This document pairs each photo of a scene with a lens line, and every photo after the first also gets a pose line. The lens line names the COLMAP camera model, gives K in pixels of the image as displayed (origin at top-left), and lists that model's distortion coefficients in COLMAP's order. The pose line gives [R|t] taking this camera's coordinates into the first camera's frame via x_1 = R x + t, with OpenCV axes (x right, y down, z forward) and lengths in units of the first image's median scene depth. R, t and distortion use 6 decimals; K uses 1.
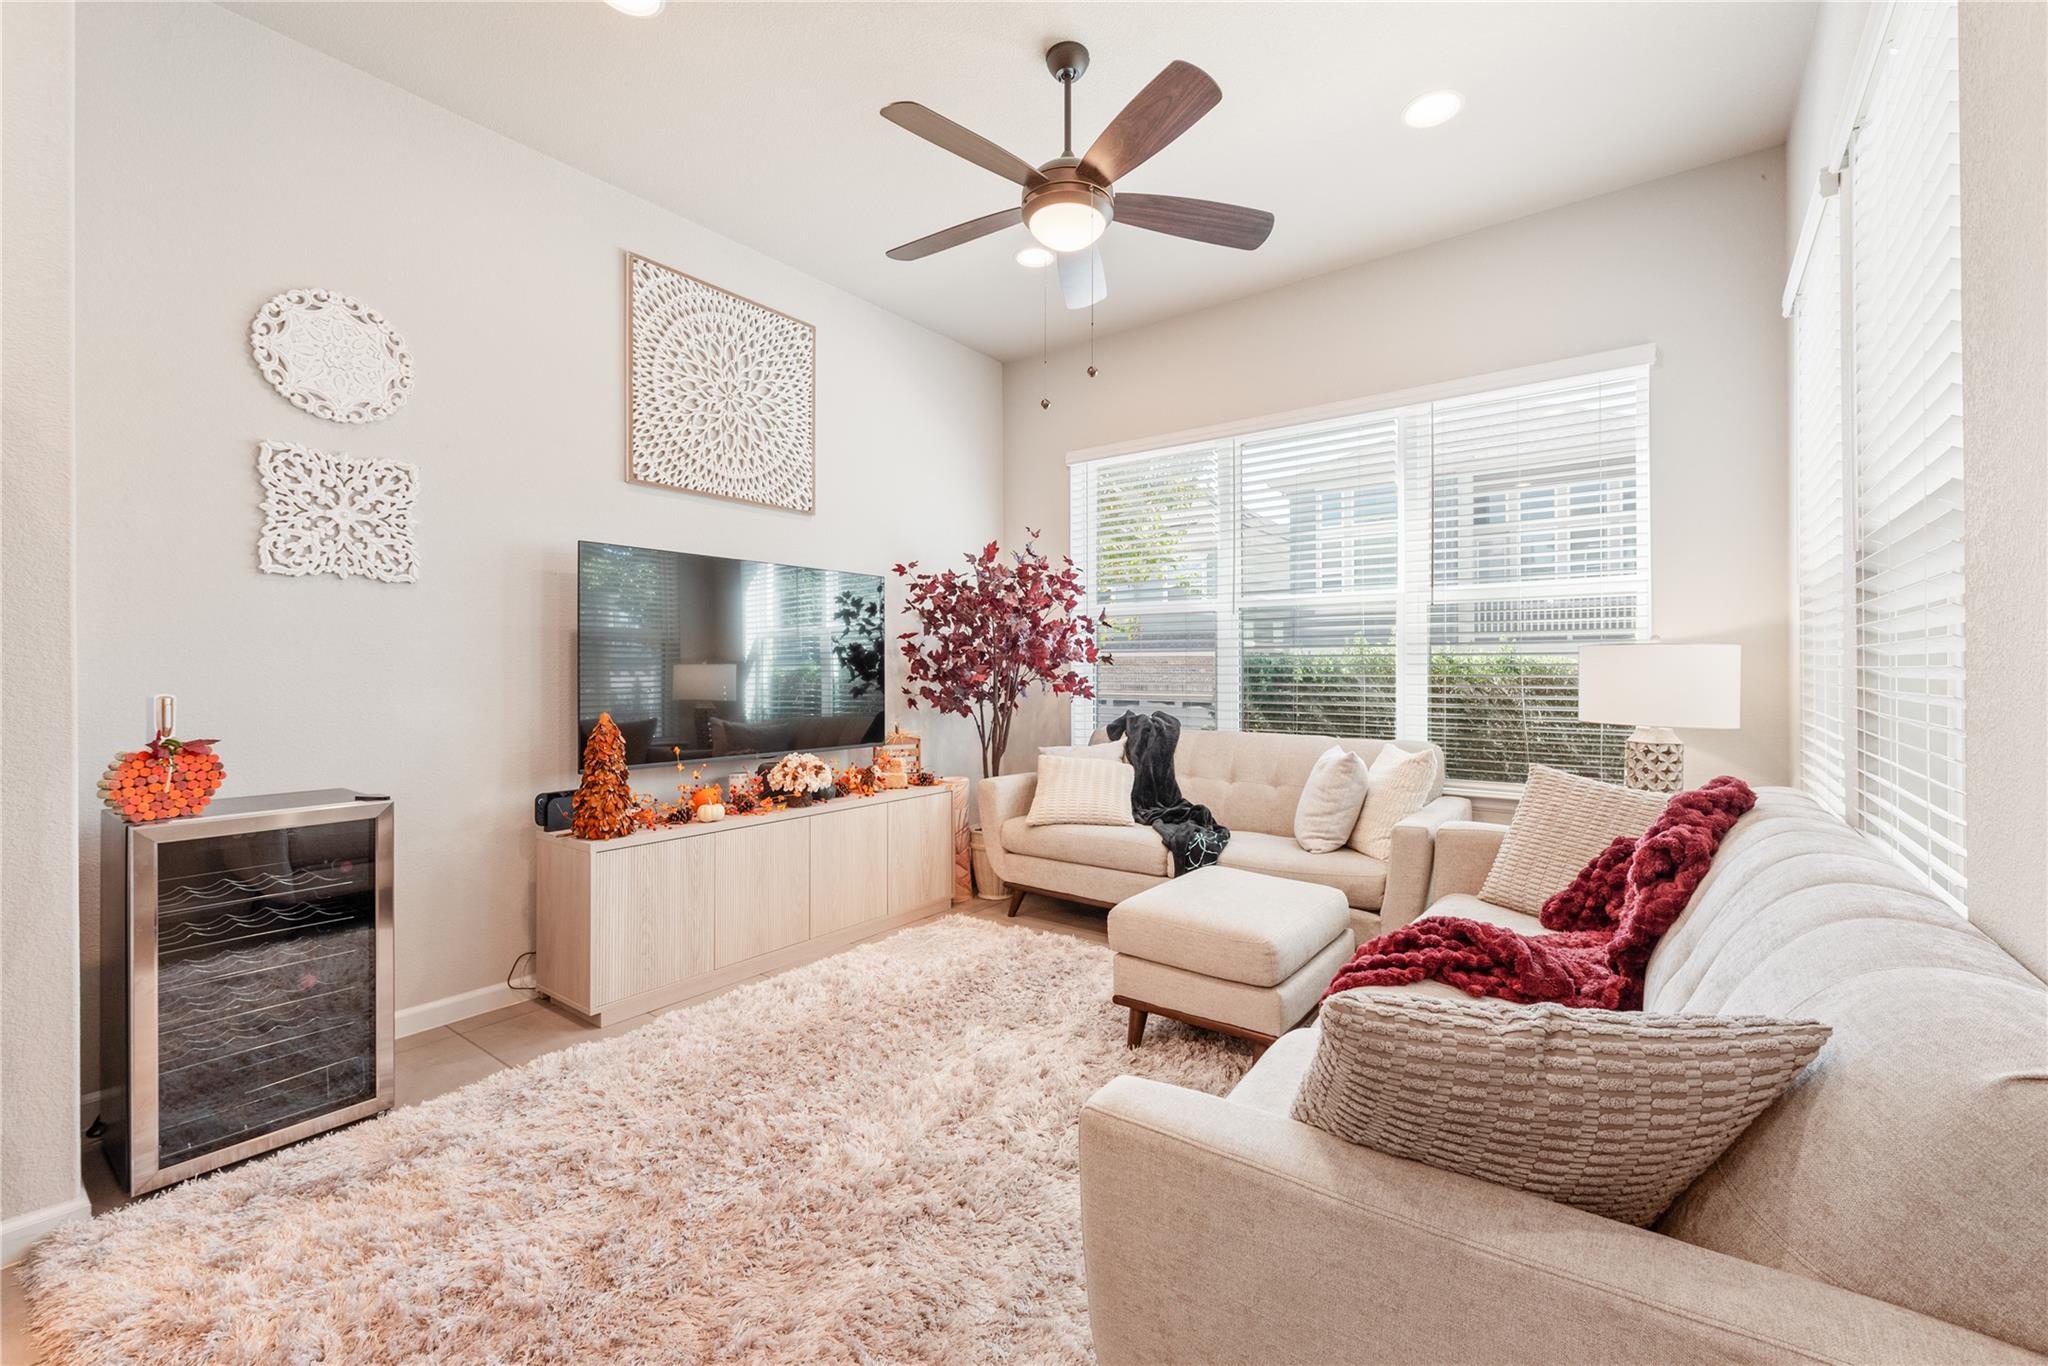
lens RADIAL K [[838.9, 0, 1016.1], [0, 838.9, 669.0], [0, 0, 1]] dist [0.006861, -0.000033]
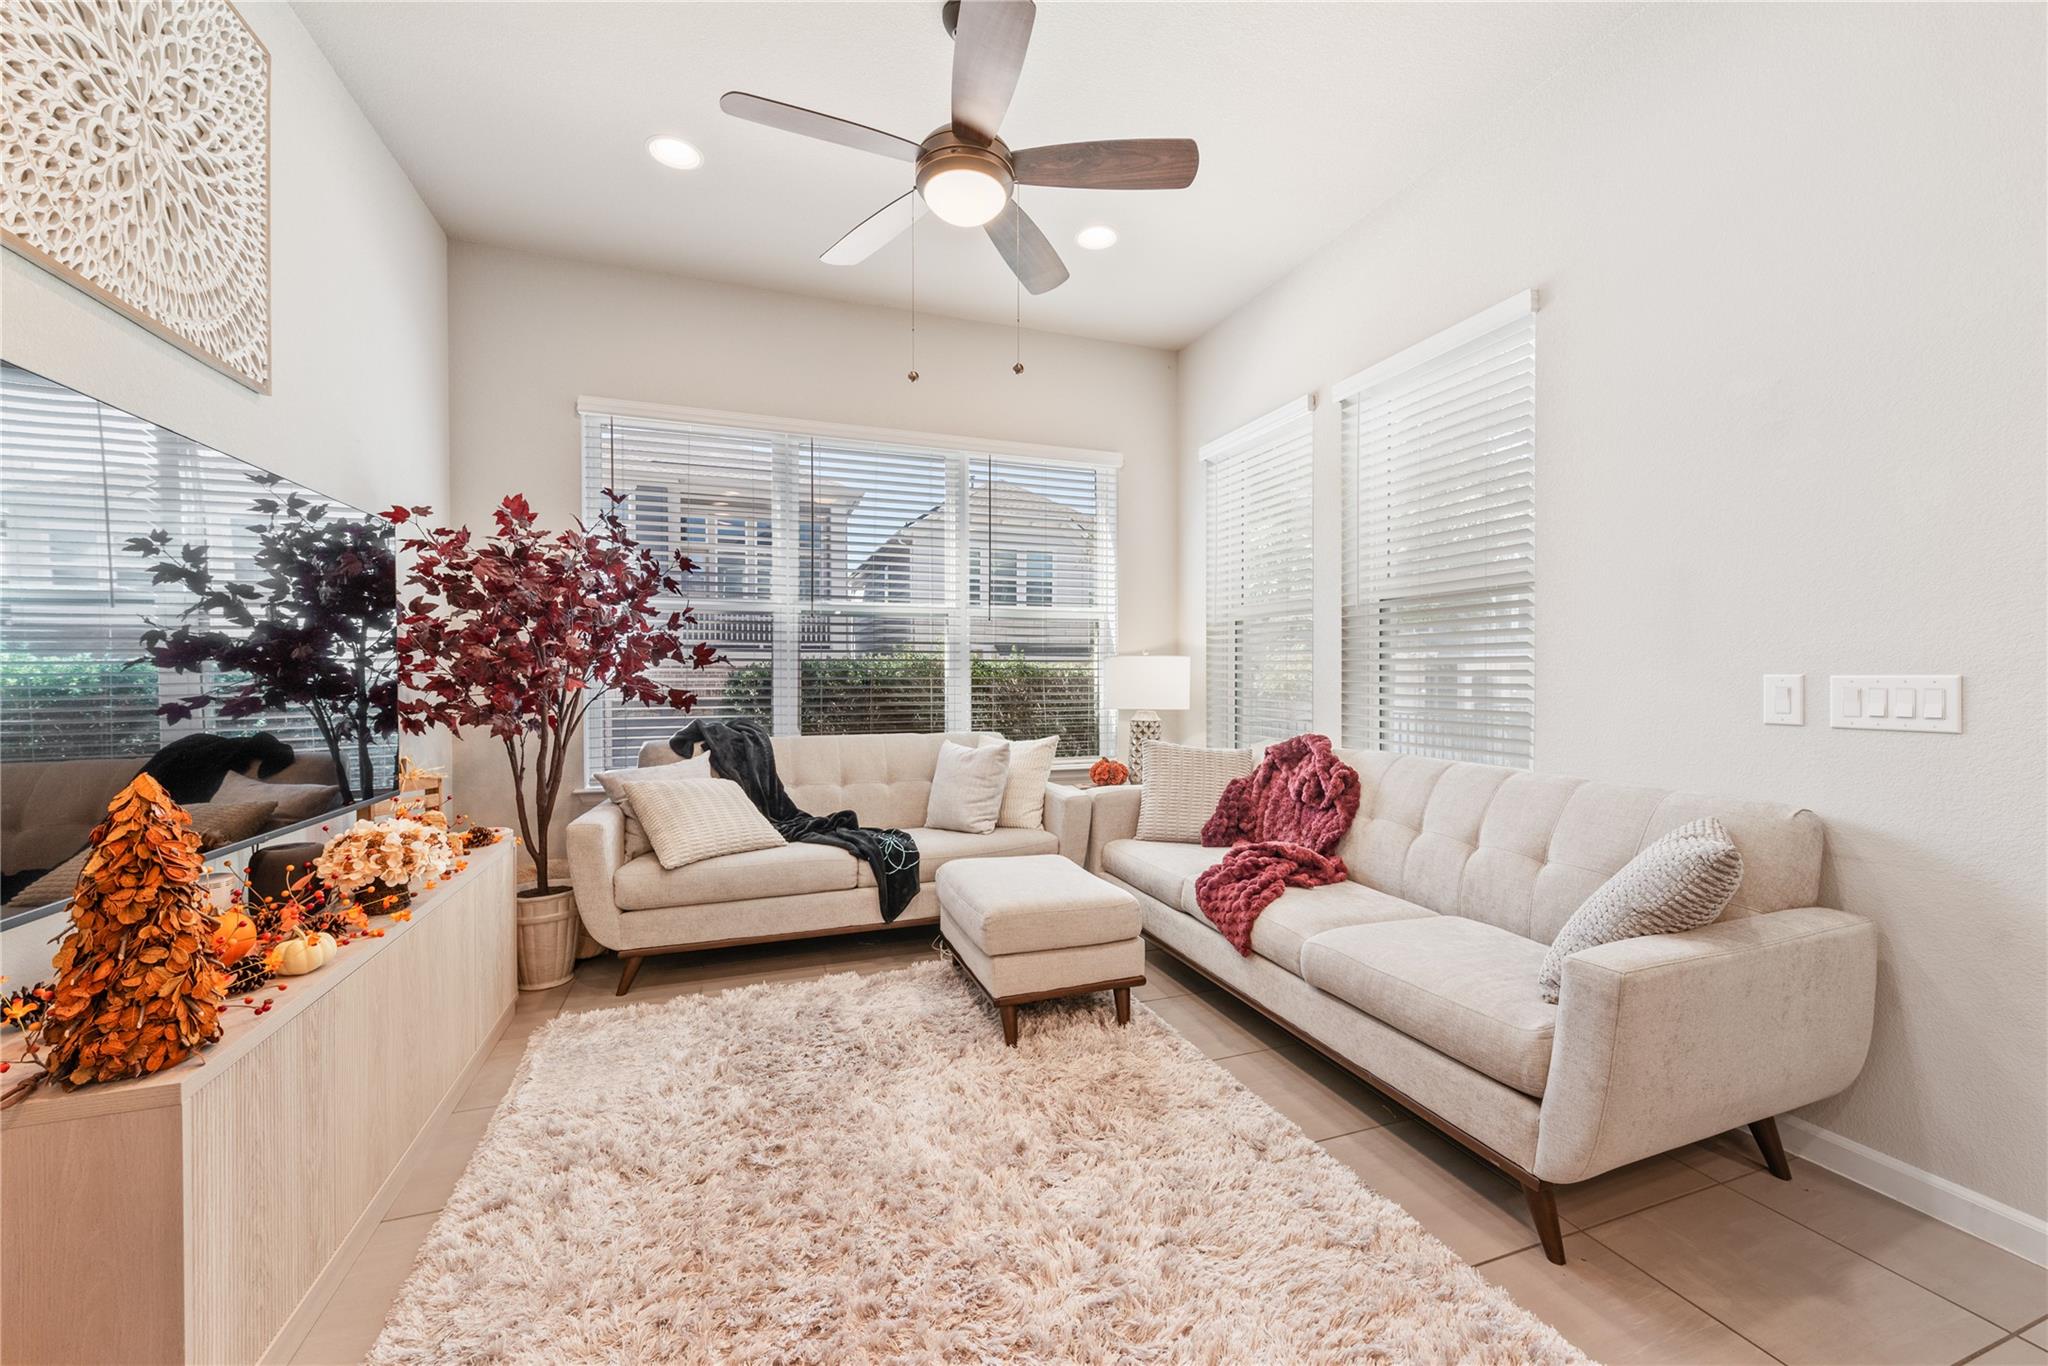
lens RADIAL K [[807.2, 0, 1031.1], [0, 807.2, 682.1], [0, 0, 1]] dist [0.002388, -0.000238]
pose [[0.539909, -0.010318, 0.841660, -0.437079], [0.000189, 0.999926, 0.012137, 0.000167], [-0.841723, -0.006394, 0.539871, 0.297403]]
